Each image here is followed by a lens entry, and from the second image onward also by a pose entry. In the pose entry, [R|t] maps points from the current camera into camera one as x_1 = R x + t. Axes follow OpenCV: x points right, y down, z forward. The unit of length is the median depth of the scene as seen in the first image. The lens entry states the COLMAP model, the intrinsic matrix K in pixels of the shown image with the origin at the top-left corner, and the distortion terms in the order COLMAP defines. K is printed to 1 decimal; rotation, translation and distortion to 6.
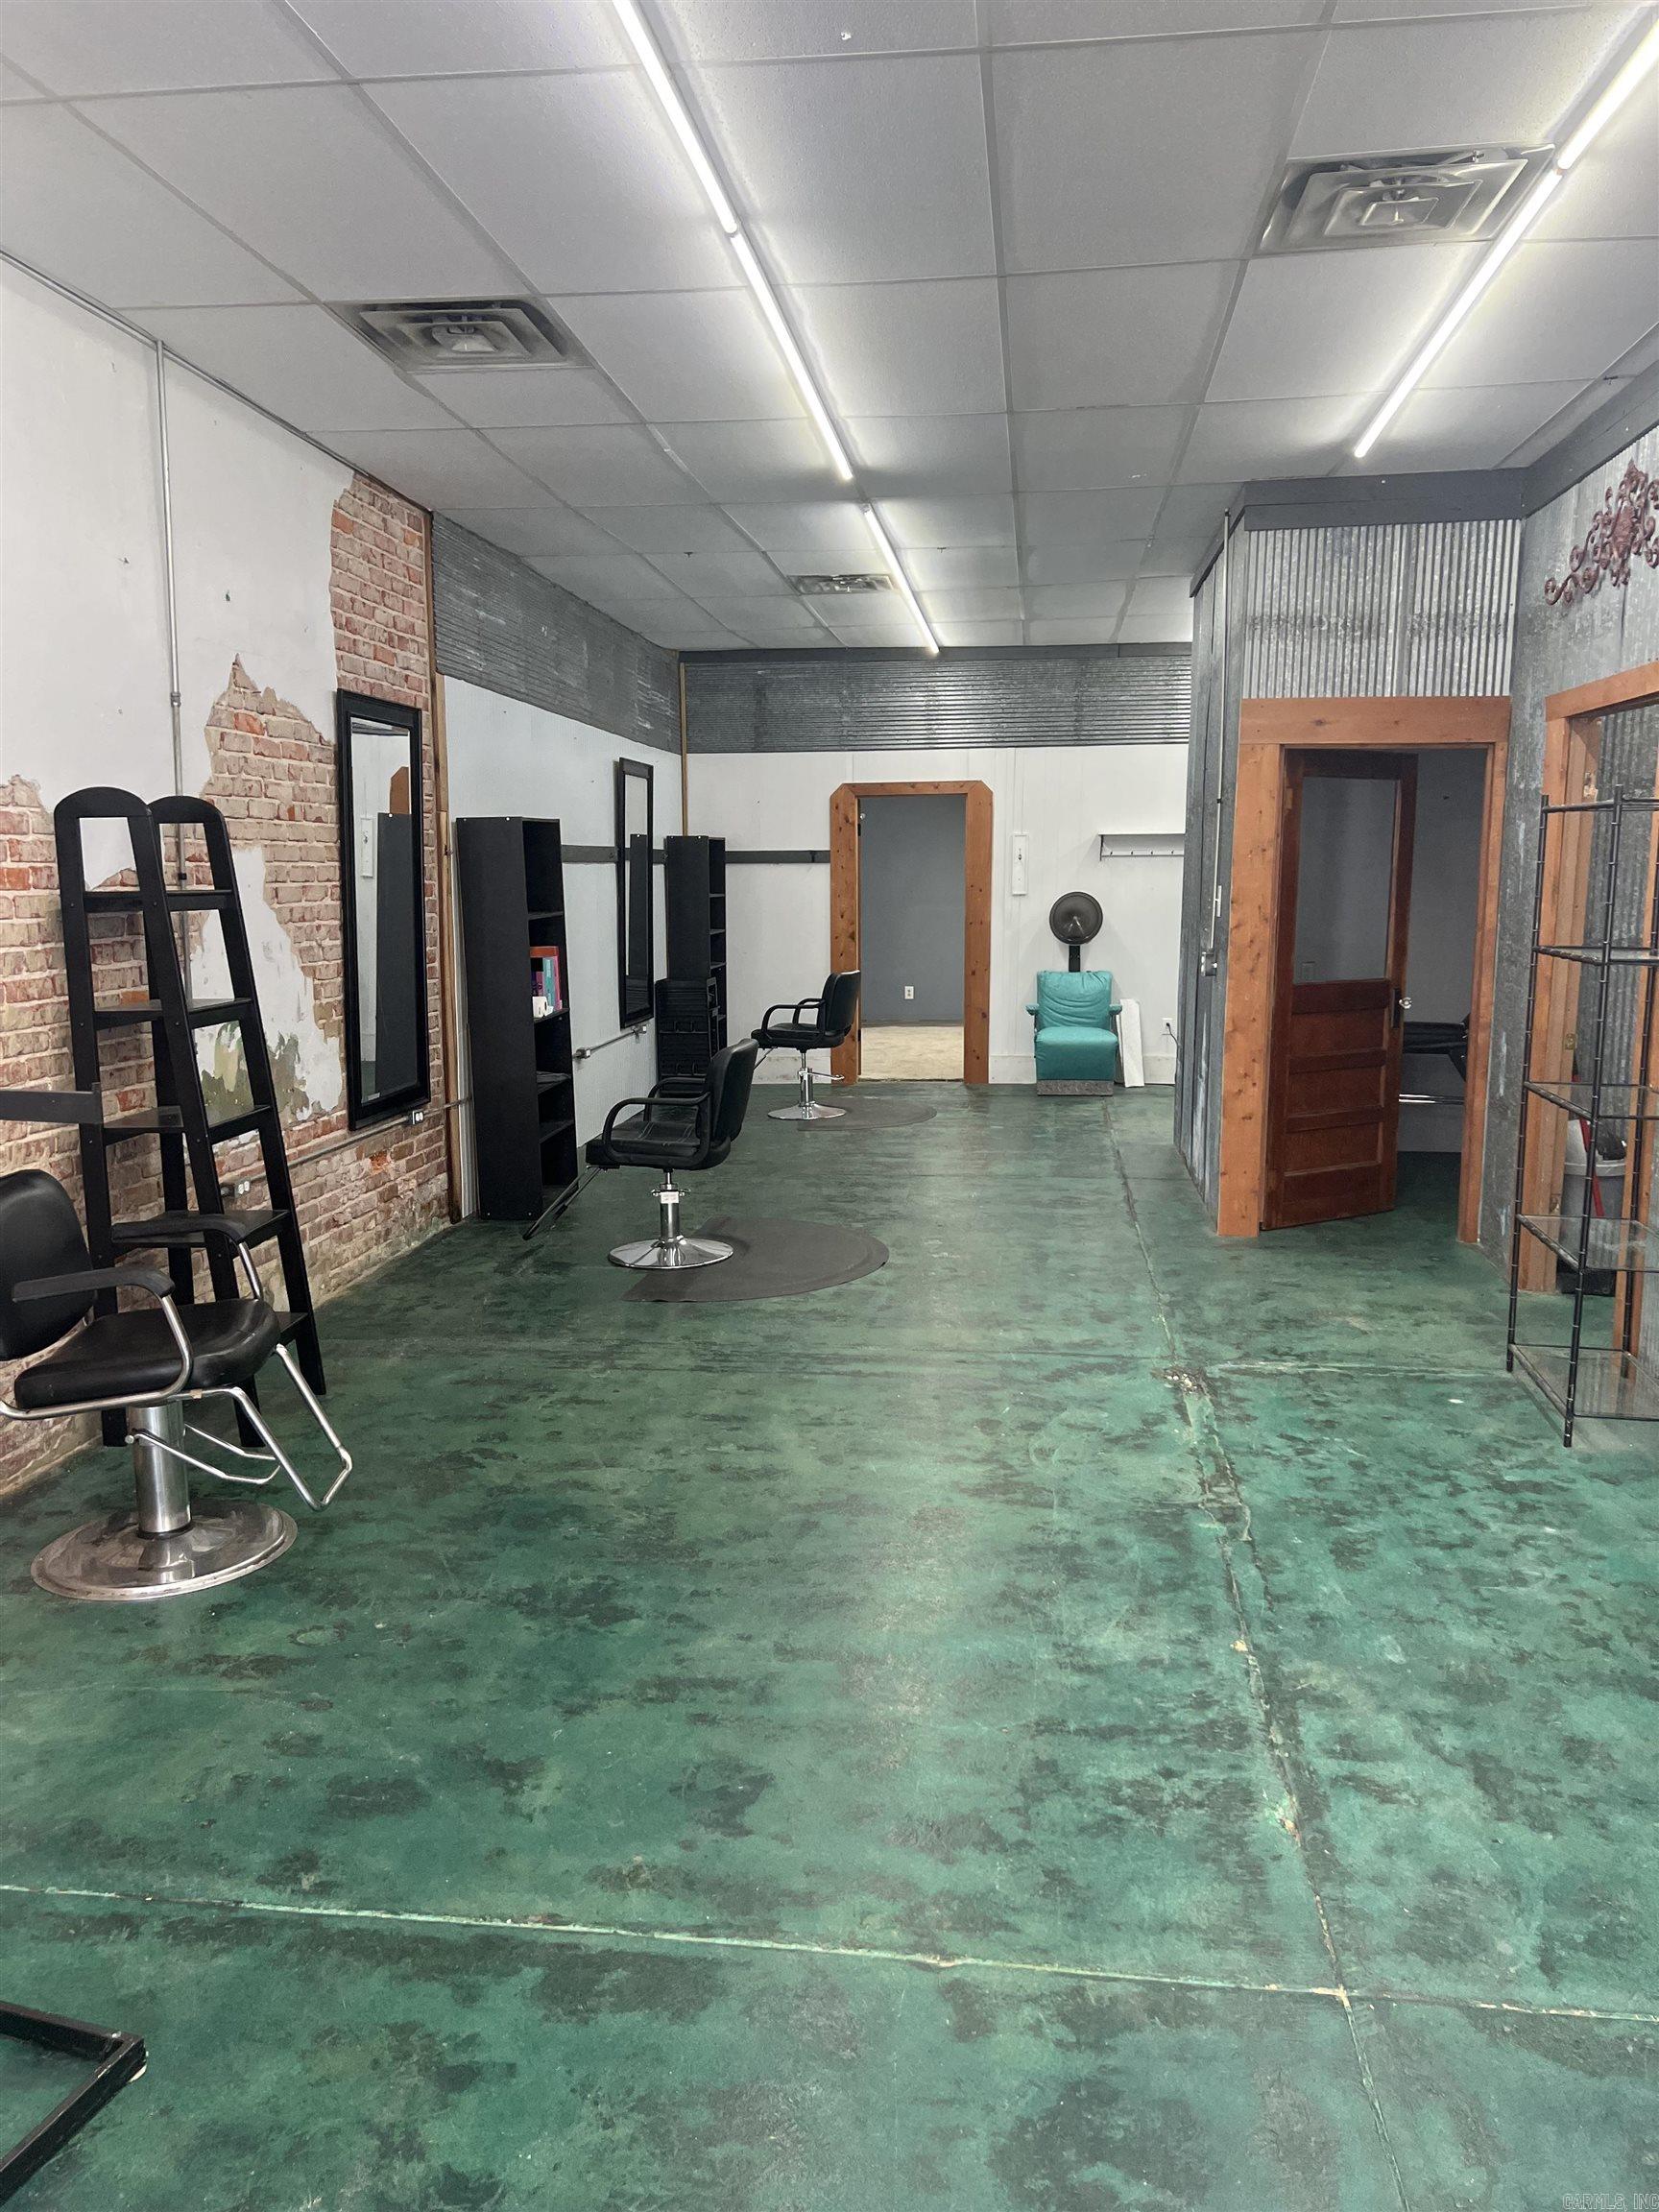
lens RADIAL K [[1650.4, 0, 820.9], [0, 1650.4, 1122.2], [0, 0, 1]] dist [0.052229, -0.058550]
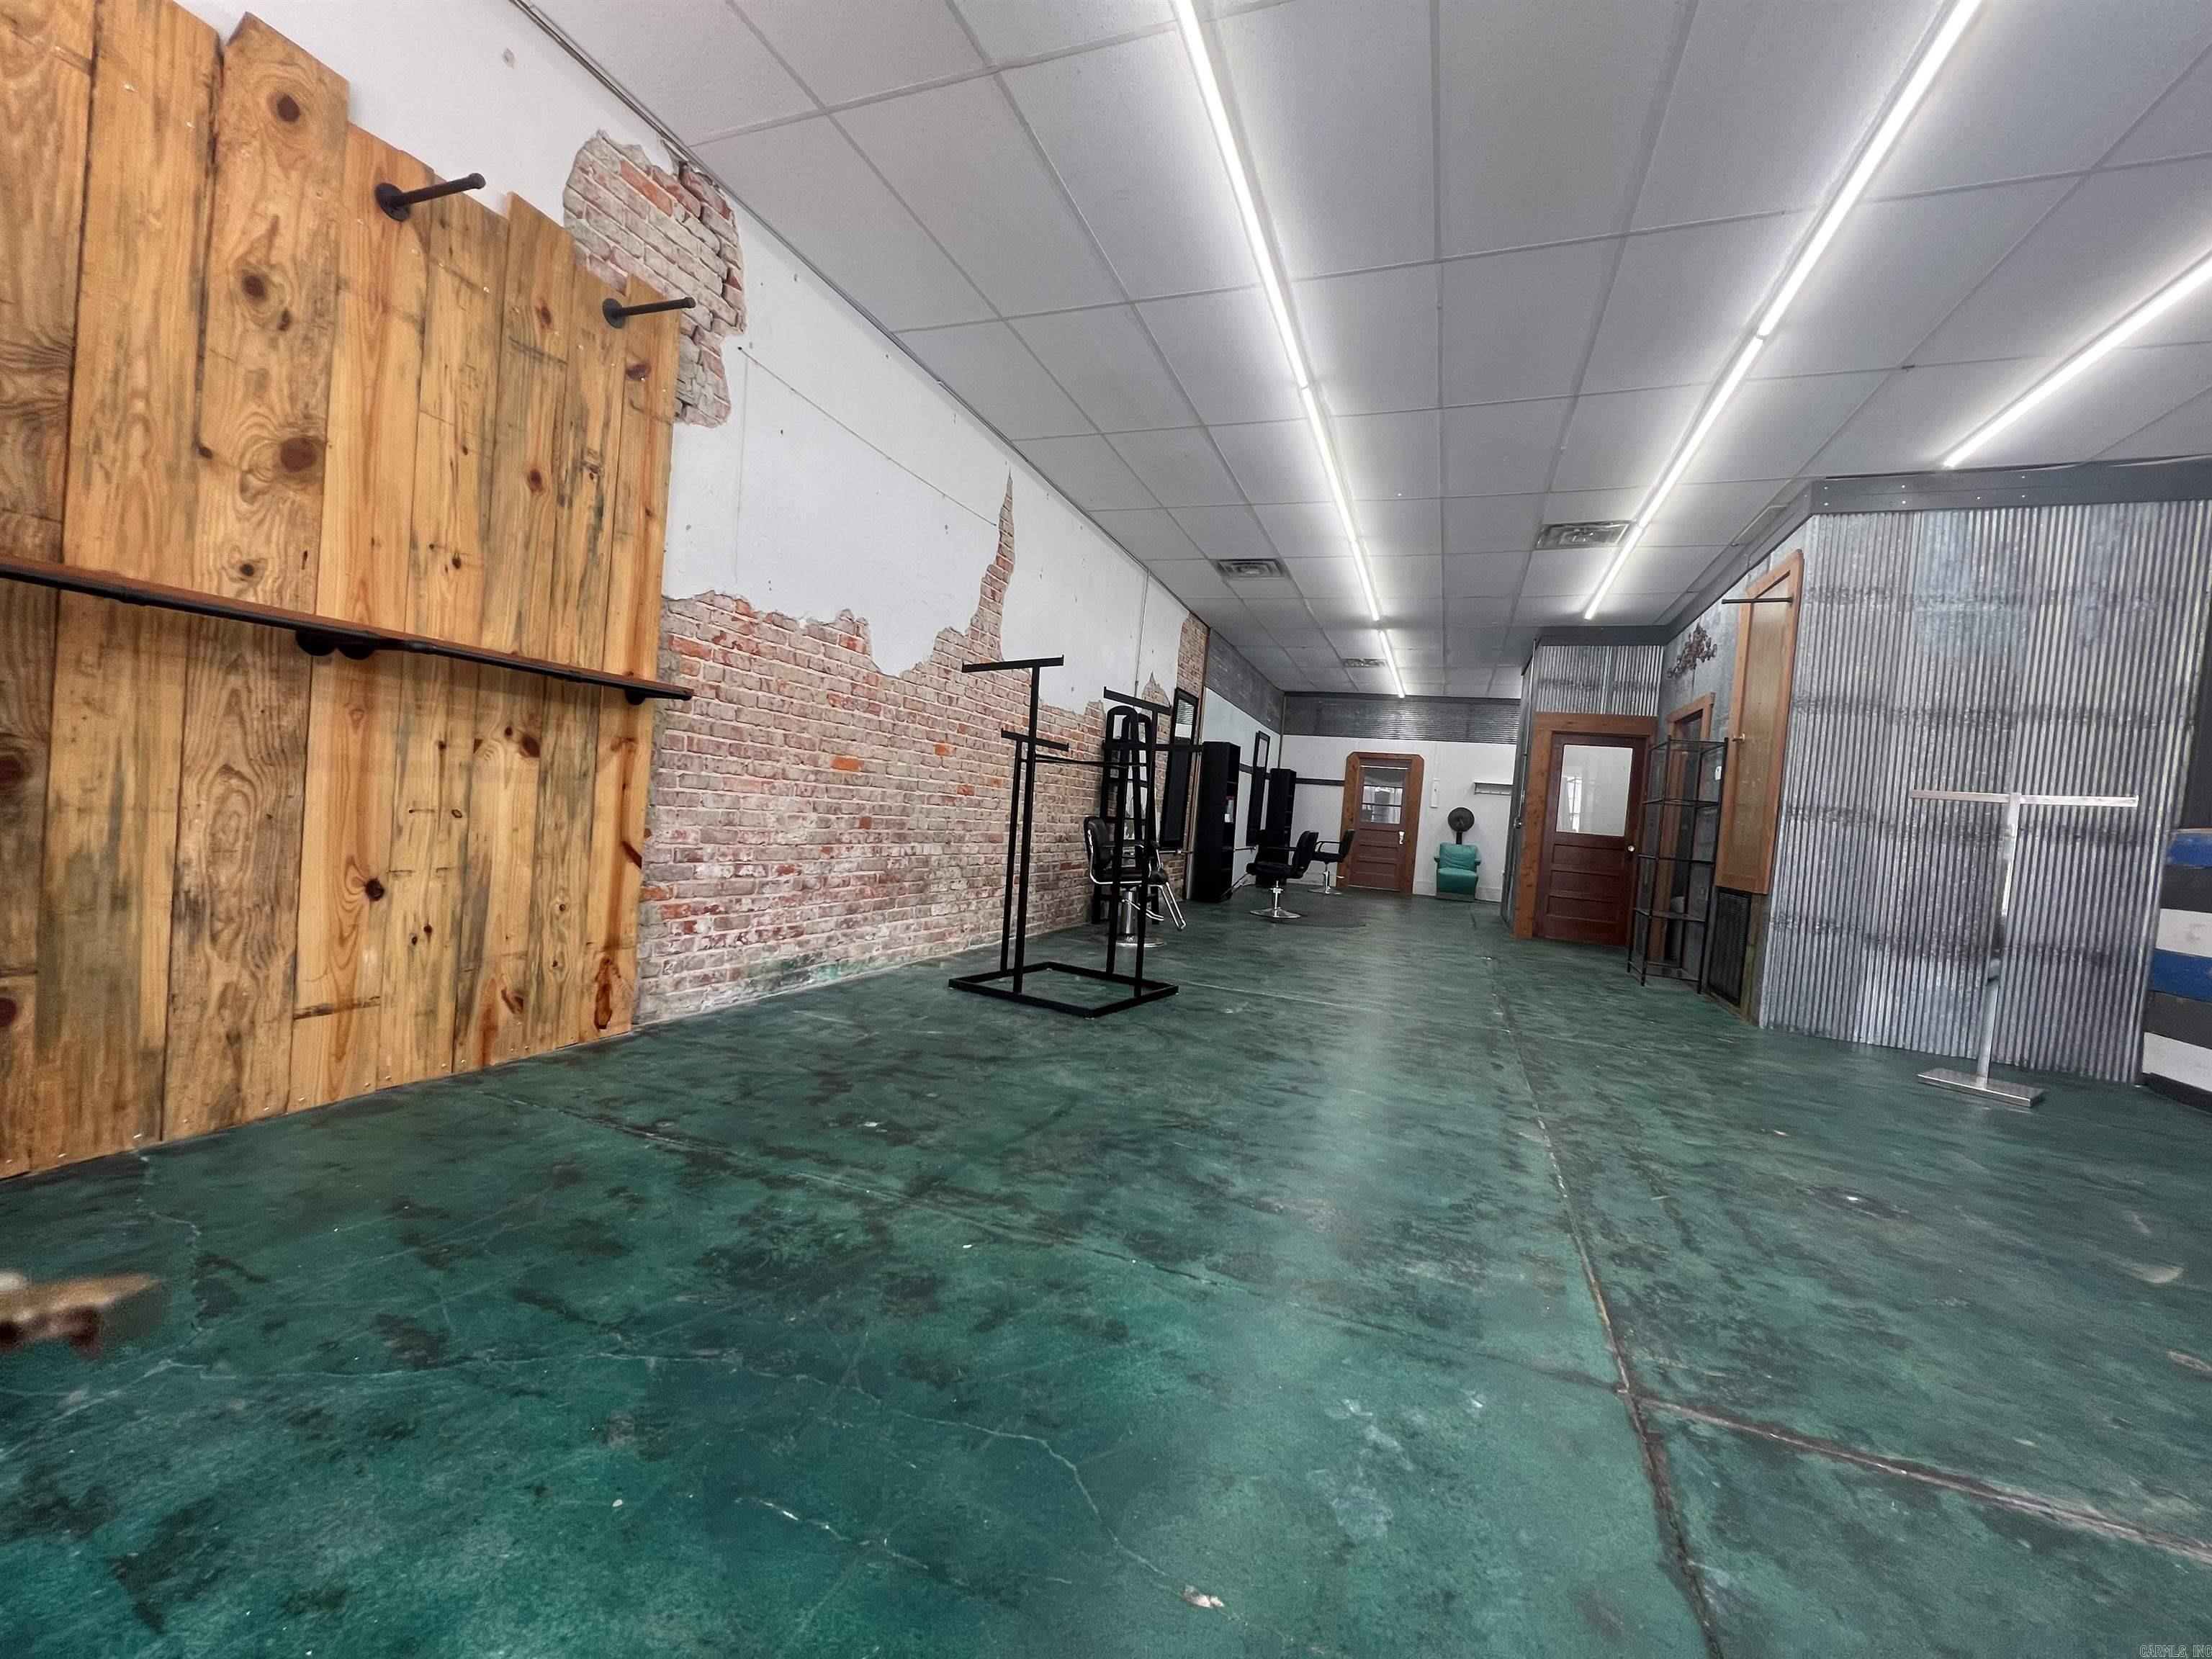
lens RADIAL K [[883.5, 0, 1102.6], [0, 883.5, 825.3], [0, 0, 1]] dist [-0.002387, -0.000312]
pose [[0.967160, 0.087878, -0.238494, -0.047625], [-0.121059, 0.984328, -0.128231, 0.192659], [0.223487, 0.152892, 0.962641, -0.458498]]
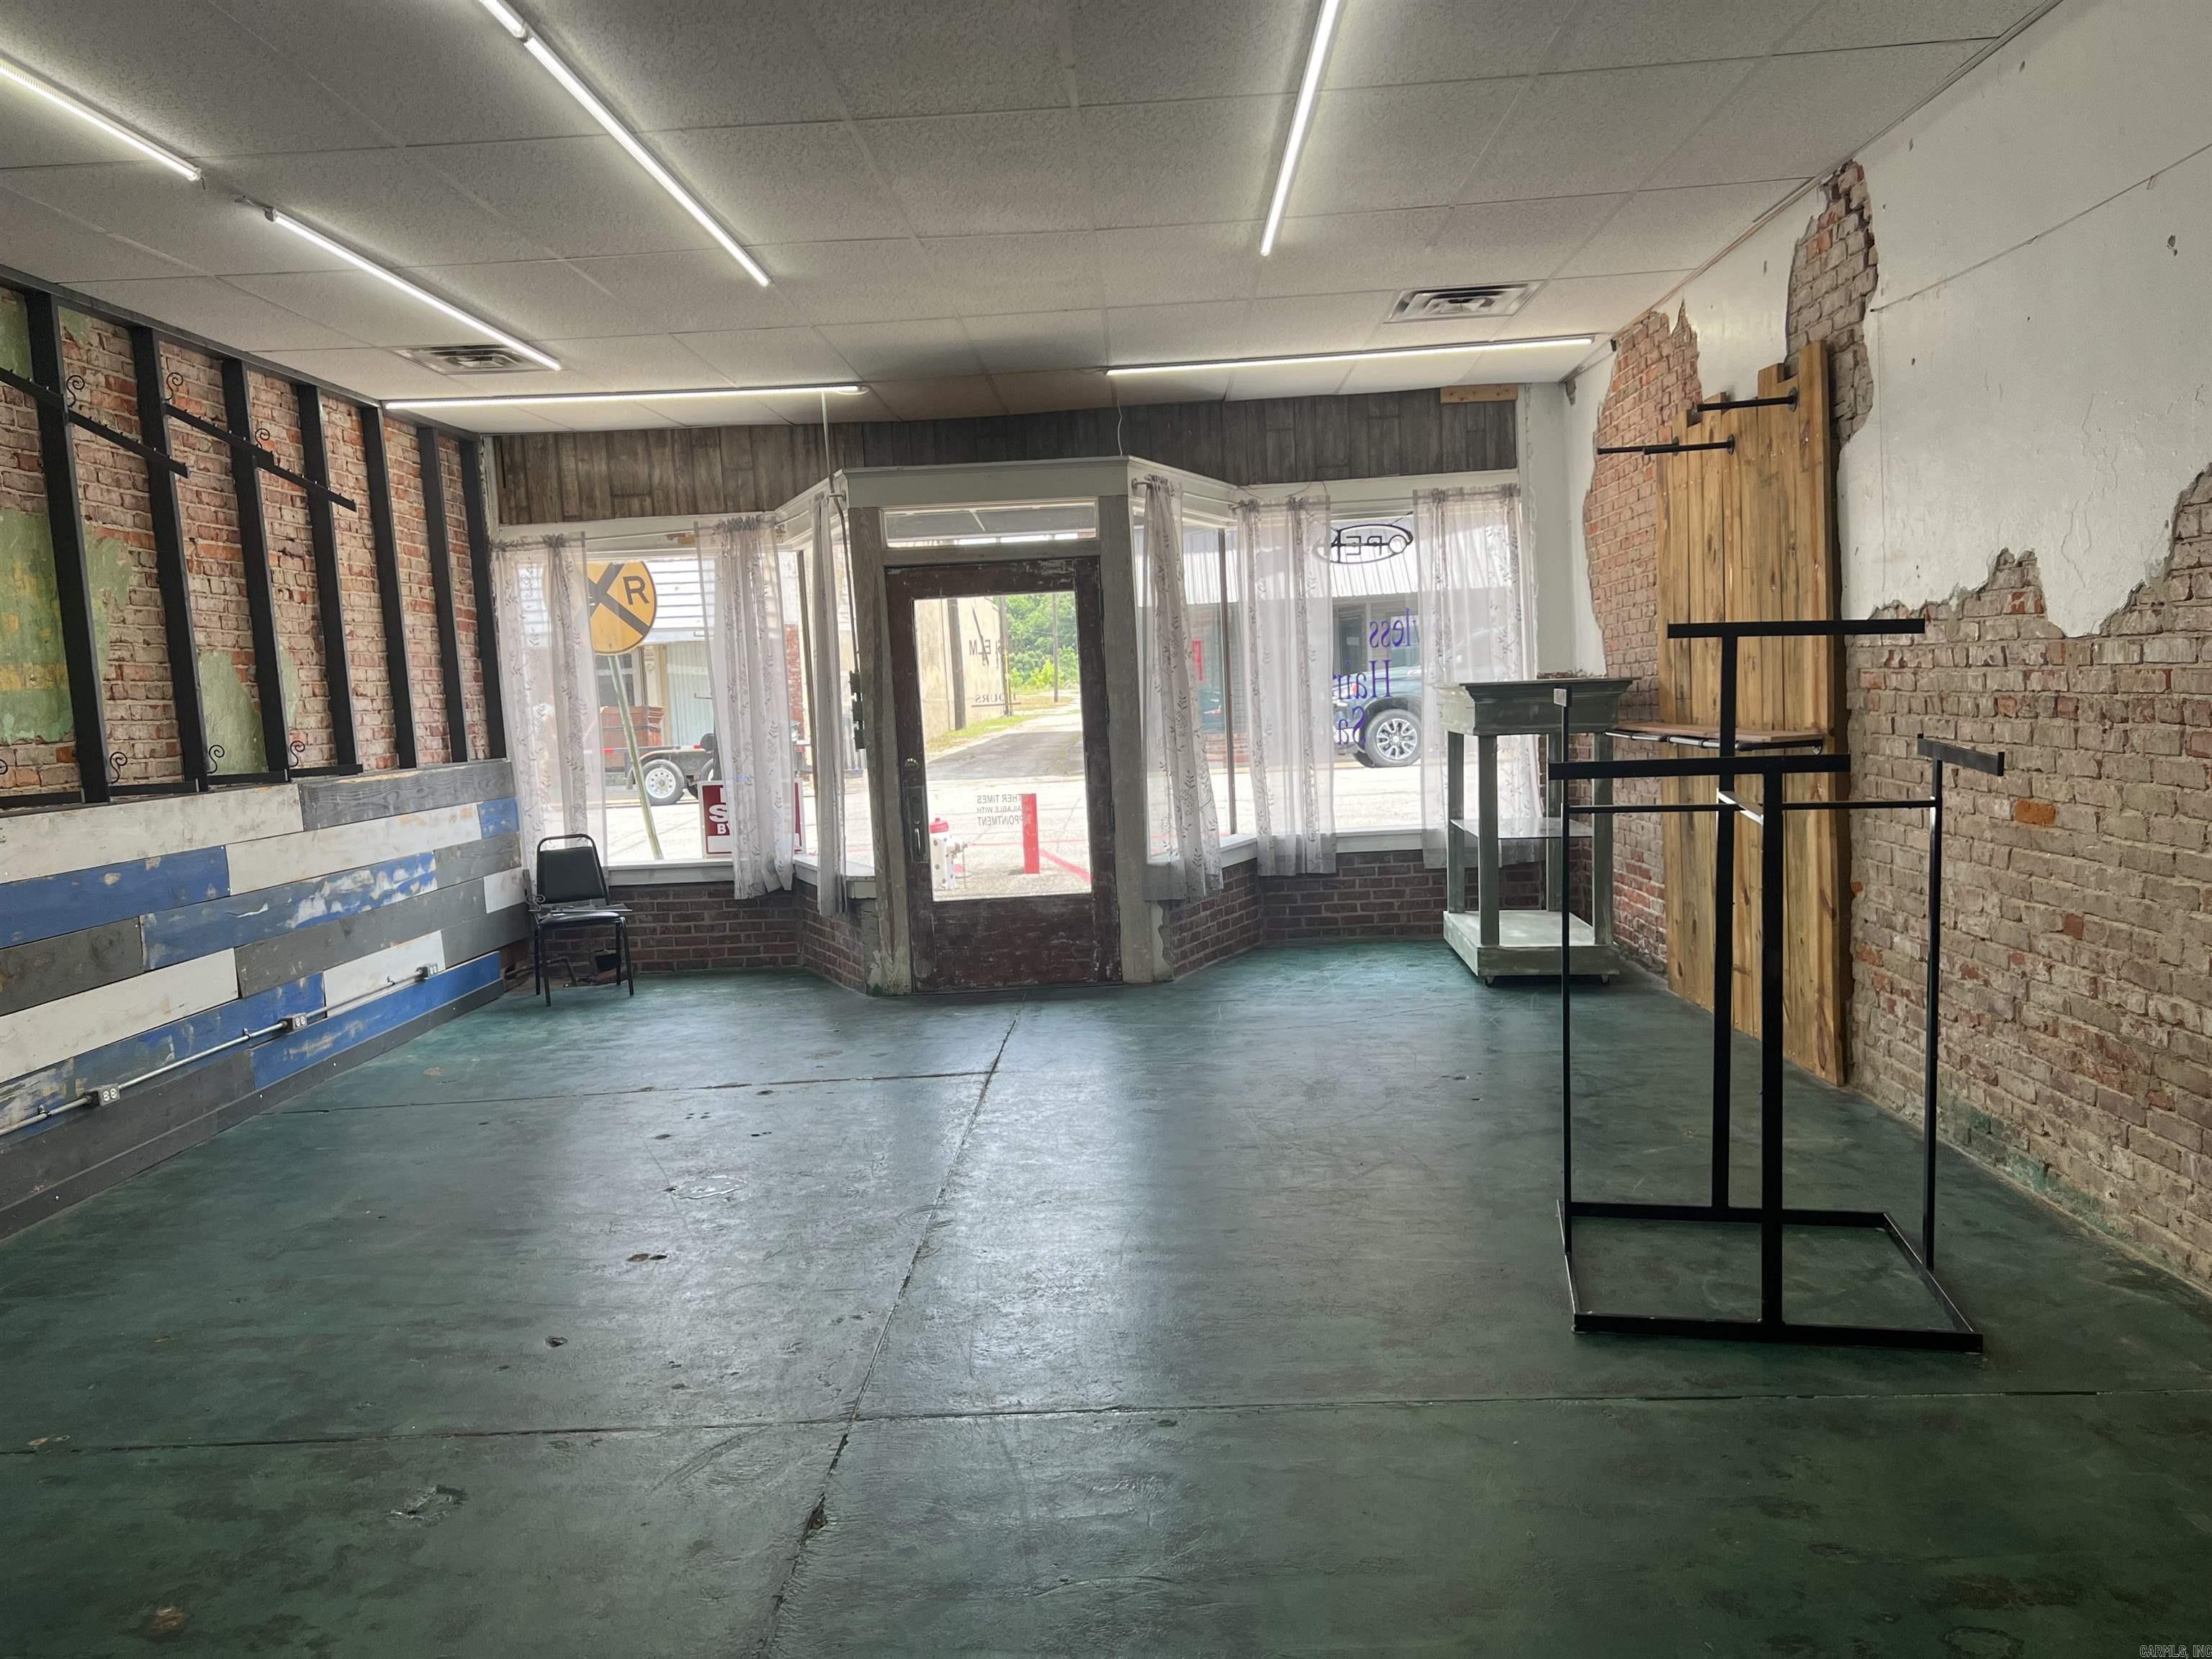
lens RADIAL K [[1650.4, 0, 1097.7], [0, 1650.4, 836.1], [0, 0, 1]] dist [0.052229, -0.058550]
pose [[-0.993812, 0.062372, -0.091908, 0.087360], [0.038597, 0.969809, 0.240792, -0.150339], [0.104152, 0.235755, -0.966215, 1.033943]]
